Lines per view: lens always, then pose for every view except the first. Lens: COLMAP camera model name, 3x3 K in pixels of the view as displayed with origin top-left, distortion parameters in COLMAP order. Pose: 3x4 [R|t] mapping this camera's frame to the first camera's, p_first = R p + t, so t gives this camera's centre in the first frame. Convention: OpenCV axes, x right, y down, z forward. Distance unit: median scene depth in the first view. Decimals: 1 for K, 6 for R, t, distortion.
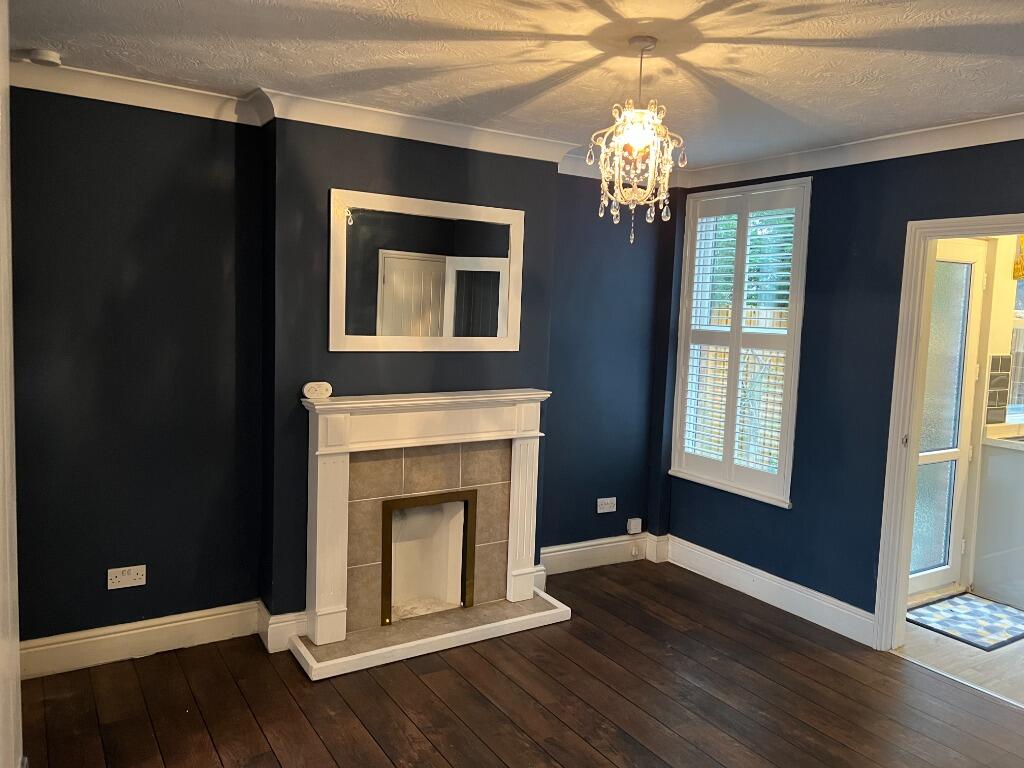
lens RADIAL K [[769.1, 0, 510.3], [0, 769.1, 379.2], [0, 0, 1]] dist [0.029779, -0.010728]
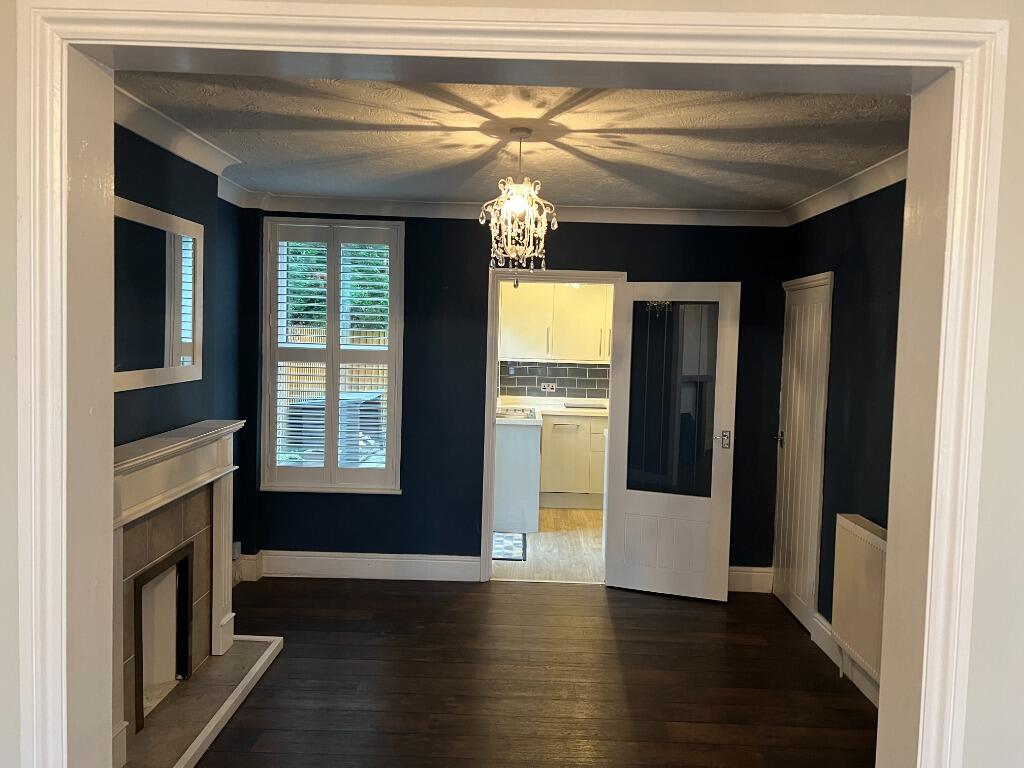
lens RADIAL K [[769.1, 0, 514.0], [0, 769.1, 381.4], [0, 0, 1]] dist [0.029779, -0.010728]
pose [[0.535639, -0.072901, 0.841295, -0.604635], [0.068767, 0.996723, 0.042587, -0.052929], [-0.841643, 0.035043, 0.538897, 0.221381]]
